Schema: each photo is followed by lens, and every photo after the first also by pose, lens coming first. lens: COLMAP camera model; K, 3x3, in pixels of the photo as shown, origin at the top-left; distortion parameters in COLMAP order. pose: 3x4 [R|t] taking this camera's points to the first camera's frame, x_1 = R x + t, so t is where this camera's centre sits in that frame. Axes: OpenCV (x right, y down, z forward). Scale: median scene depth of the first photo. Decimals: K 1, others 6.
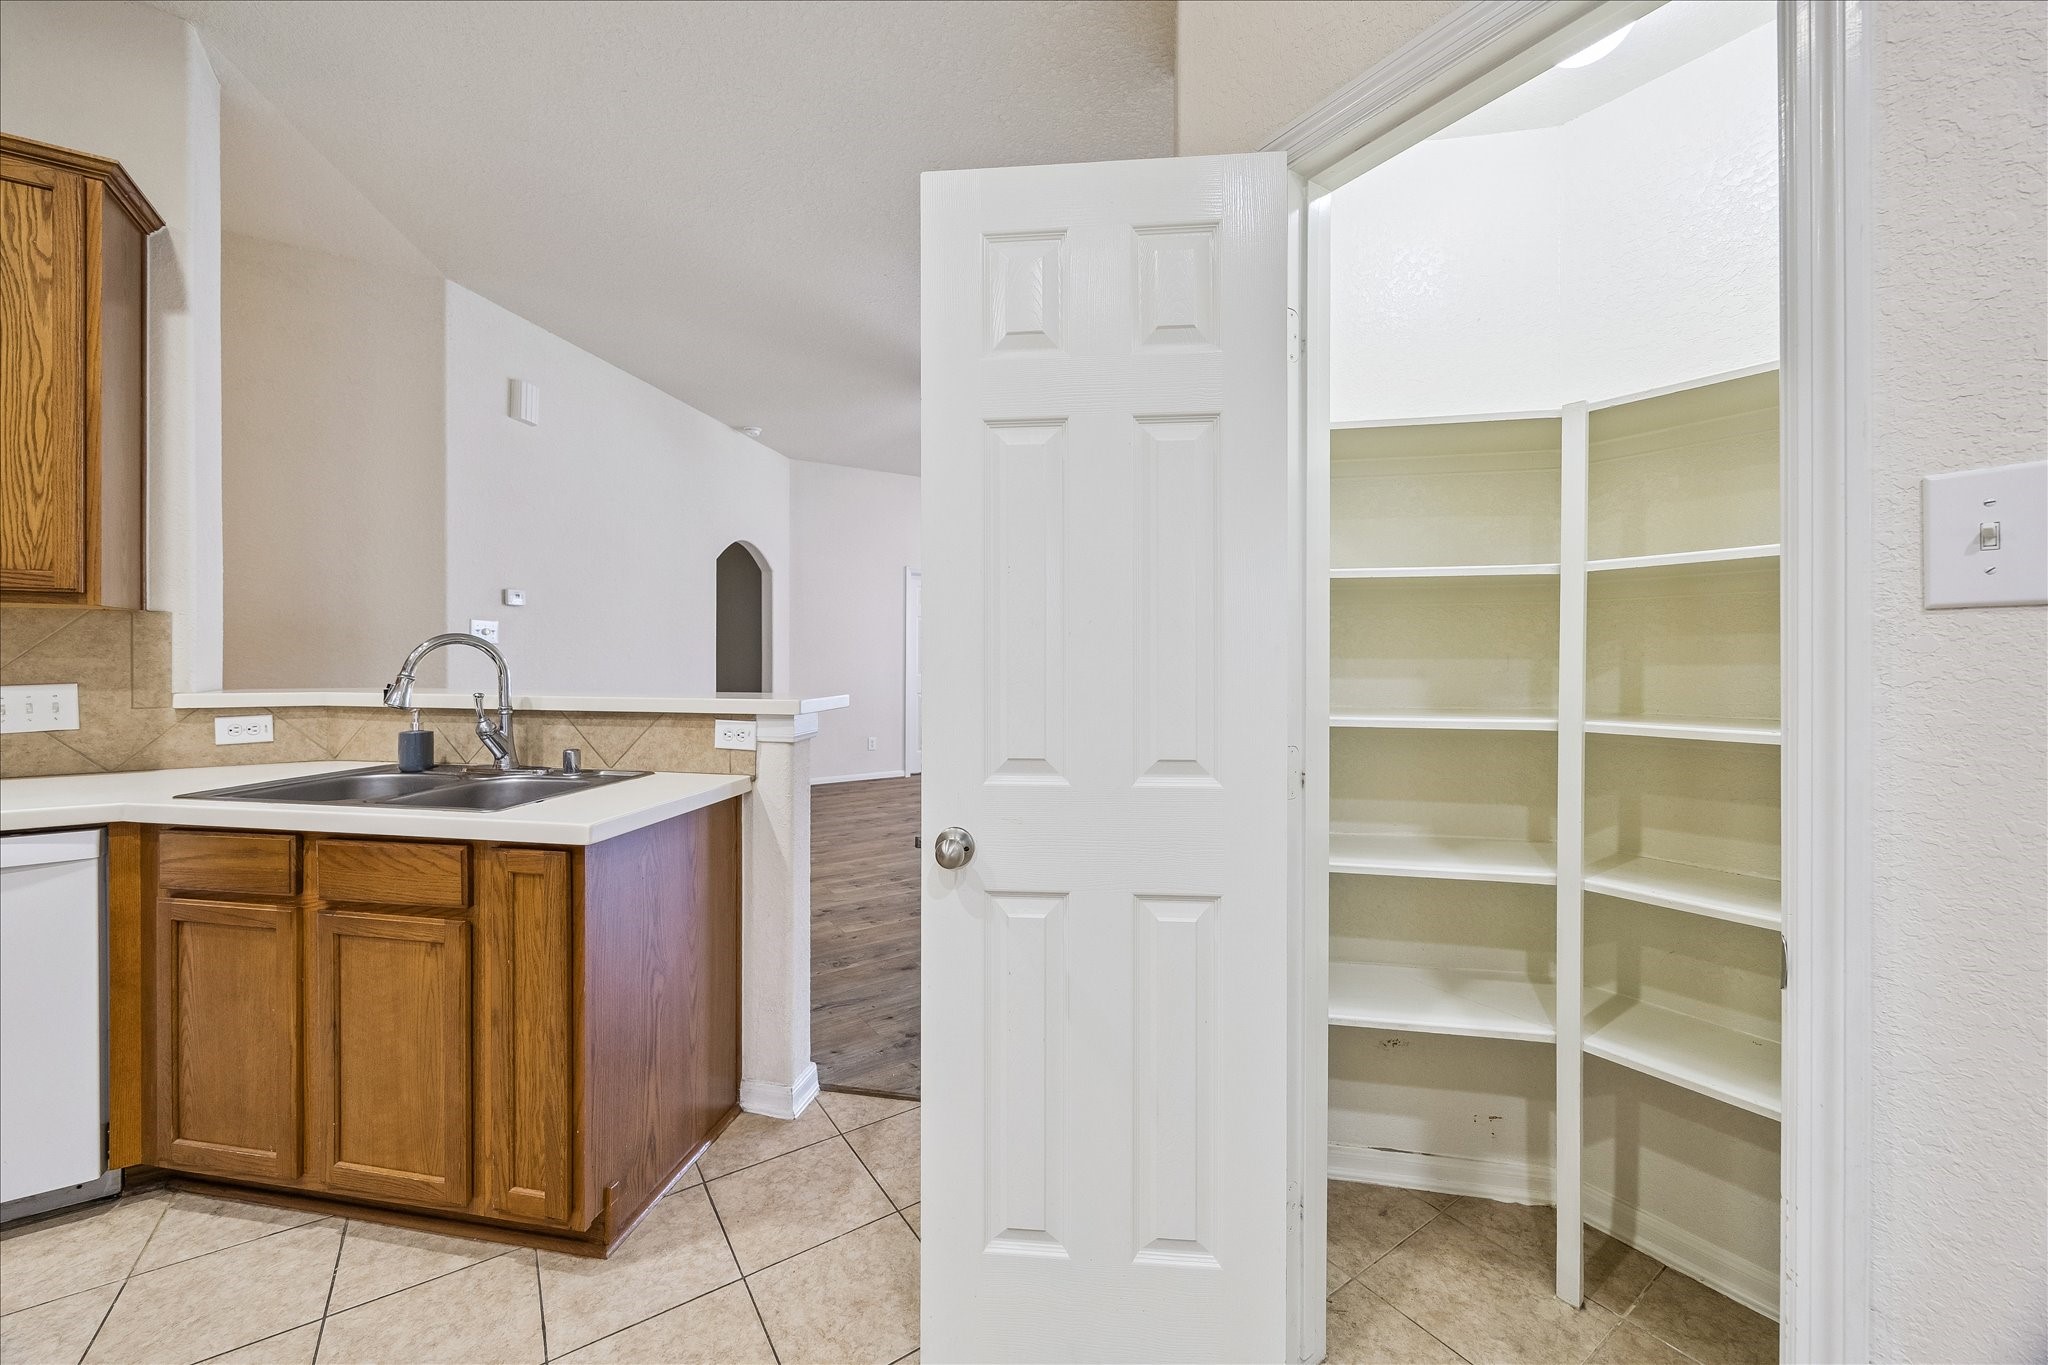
lens RADIAL K [[781.2, 0, 1015.0], [0, 781.2, 659.0], [0, 0, 1]] dist [-0.003459, -0.000429]
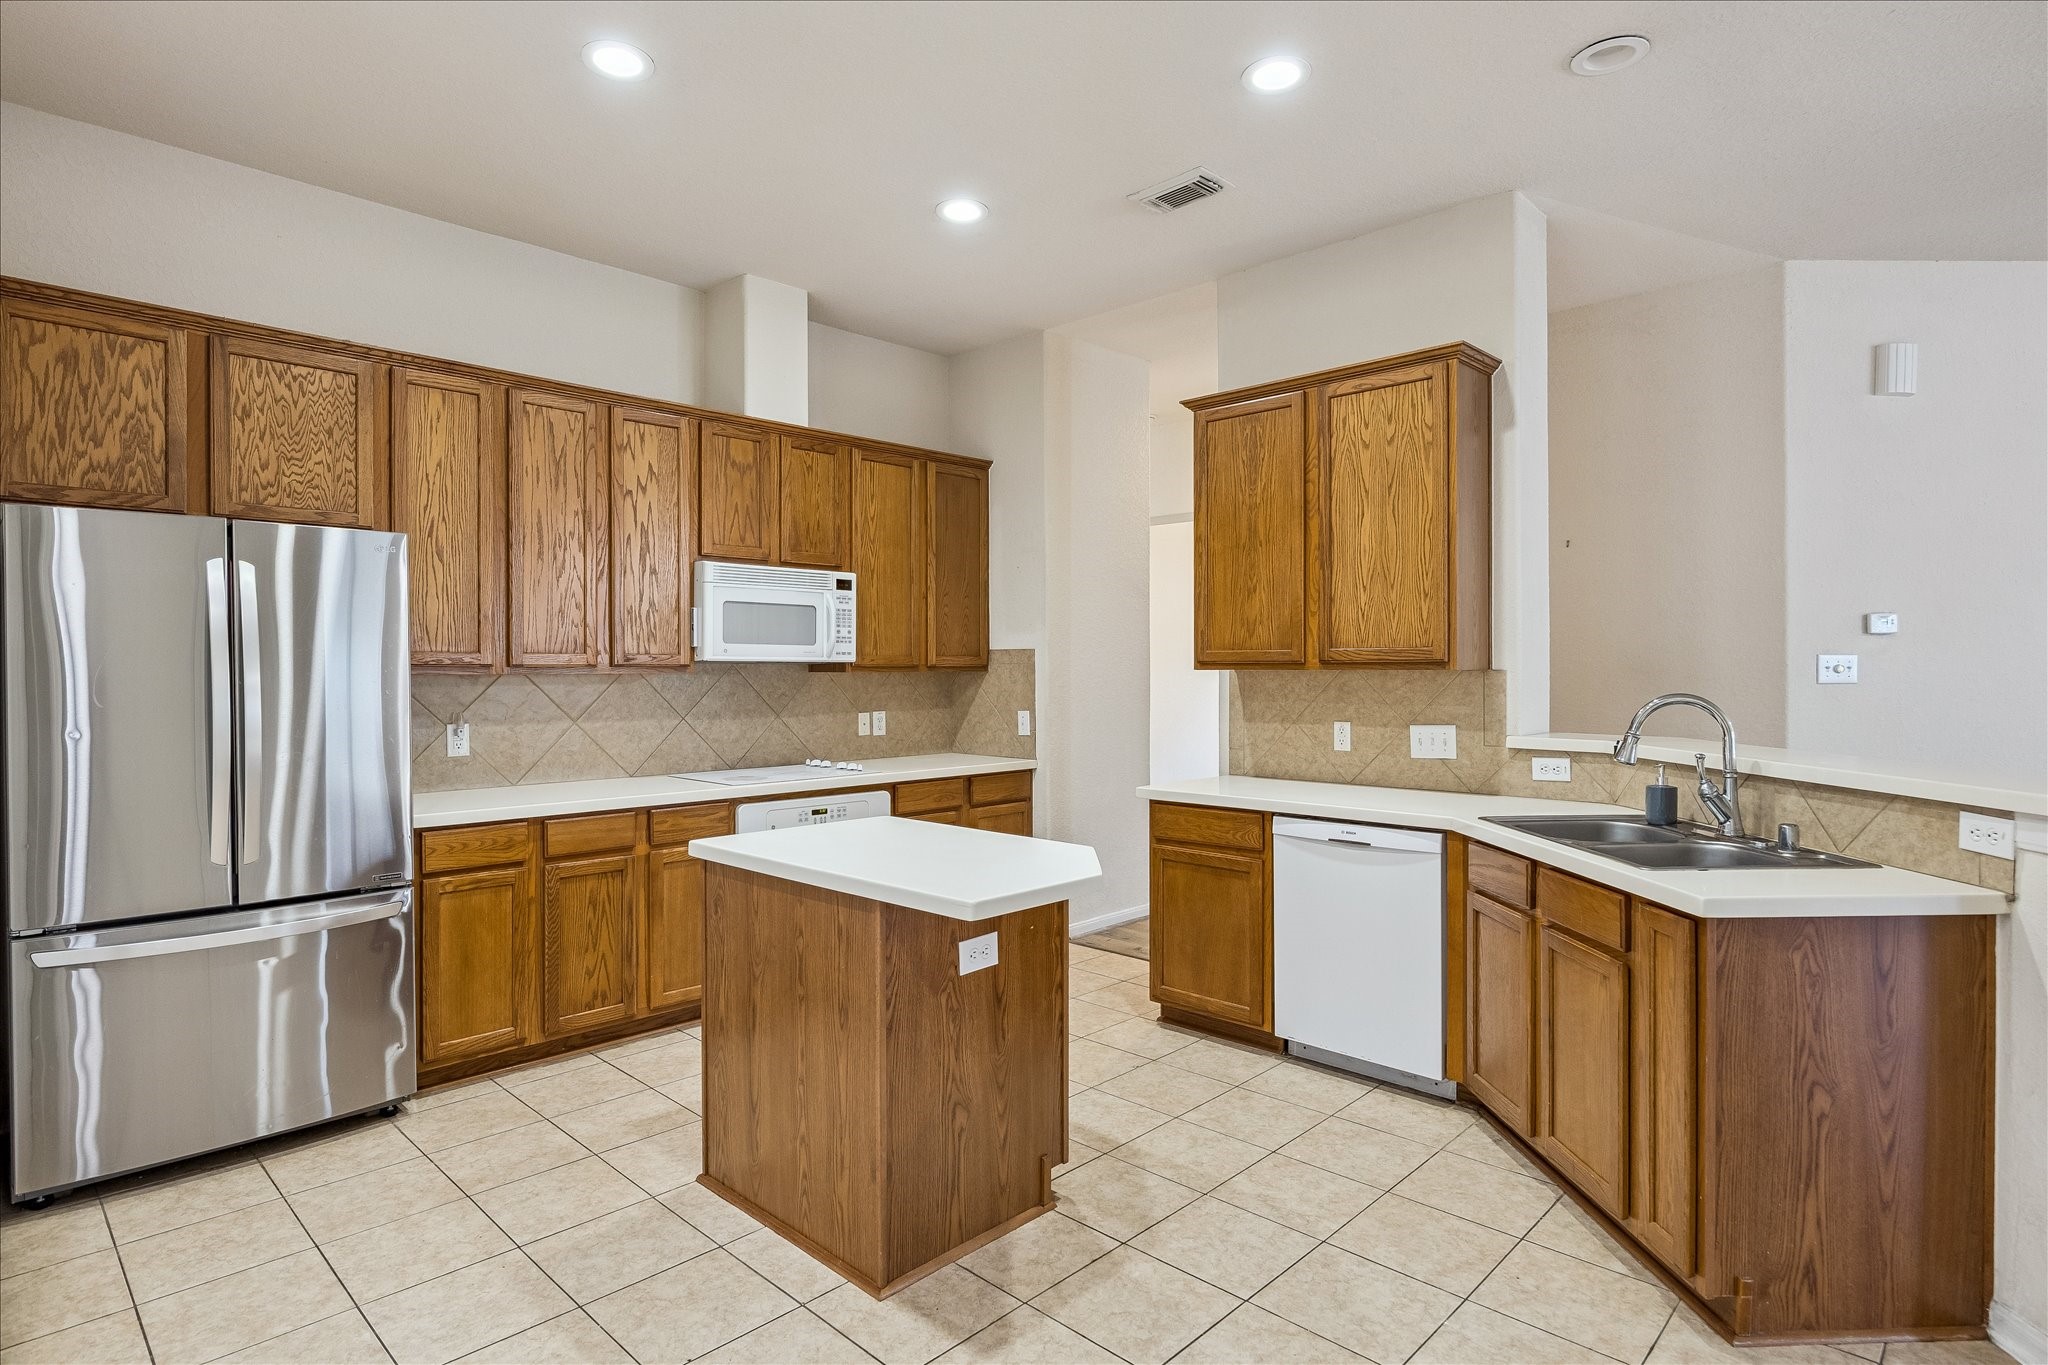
lens RADIAL K [[1073.1, 0, 1023.6], [0, 1073.1, 673.2], [0, 0, 1]] dist [-0.002191, -0.000220]
pose [[0.200430, 0.000171, -0.979708, 0.463862], [-0.000025, 1.000000, 0.000169, -0.057929], [0.979708, -0.000009, 0.200430, -0.109161]]
